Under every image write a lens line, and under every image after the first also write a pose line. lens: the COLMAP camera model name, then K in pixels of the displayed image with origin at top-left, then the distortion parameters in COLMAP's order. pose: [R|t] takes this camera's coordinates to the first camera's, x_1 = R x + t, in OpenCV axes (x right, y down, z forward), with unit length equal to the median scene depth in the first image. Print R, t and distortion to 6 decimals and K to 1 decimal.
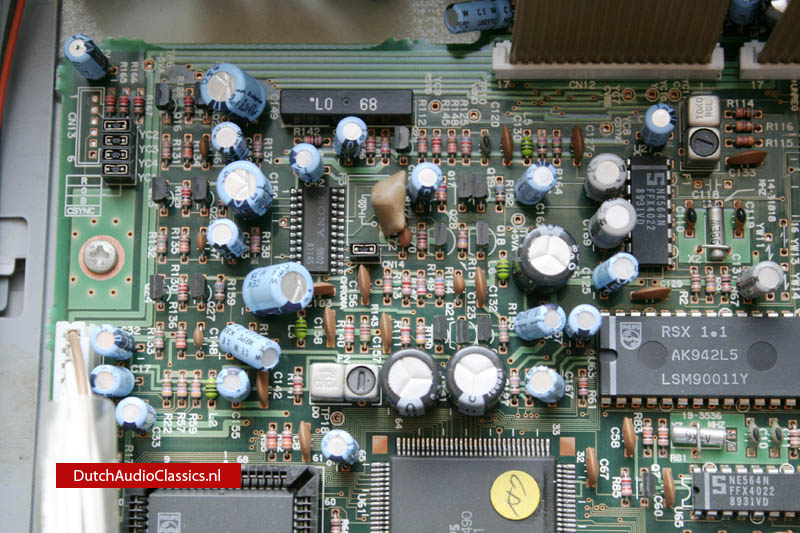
lens RADIAL K [[1872.3, 0, 404.8], [0, 1872.3, 263.8], [0, 0, 1]] dist [0.071177, 0.000000]
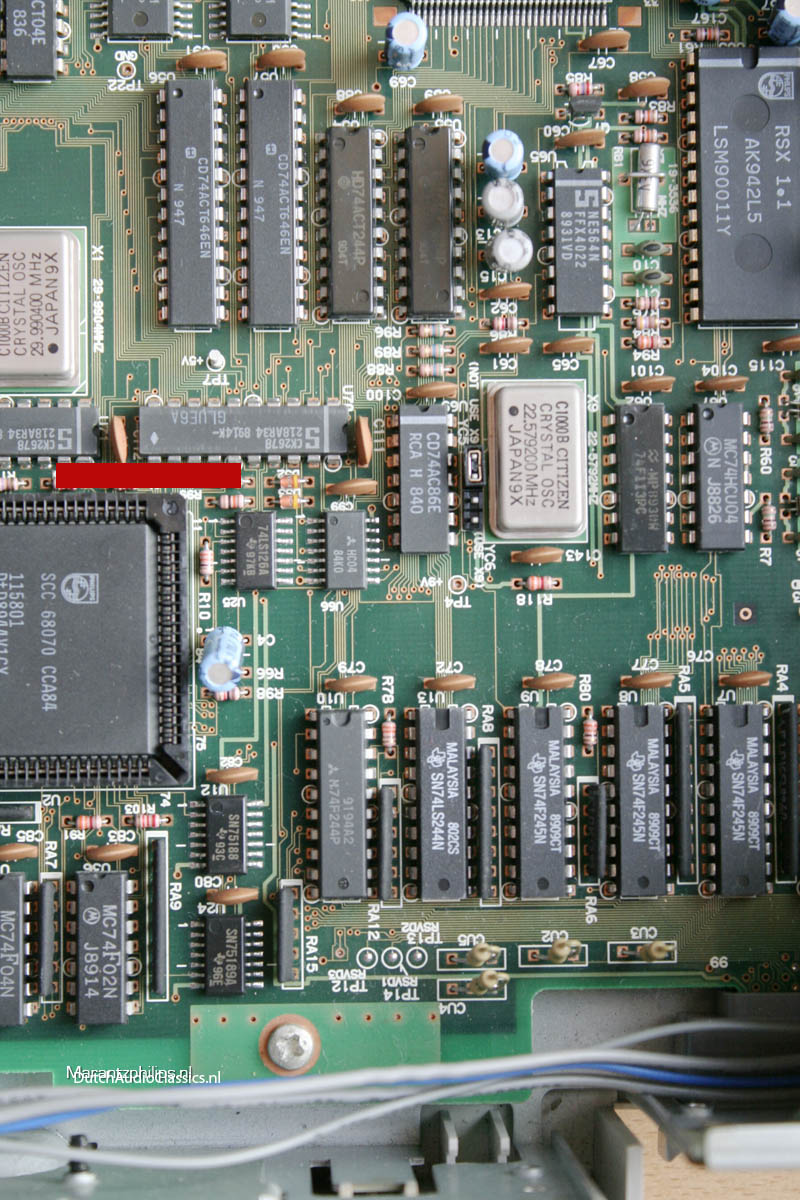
lens RADIAL K [[2808.5, 0, 398.1], [0, 2808.5, 605.0], [0, 0, 1]] dist [0.071177, 0.000000]
pose [[0.021362, 0.999513, -0.022745, 0.353408], [-0.991190, 0.024148, 0.130231, 0.046206], [0.130717, 0.019763, 0.991223, -0.163271]]
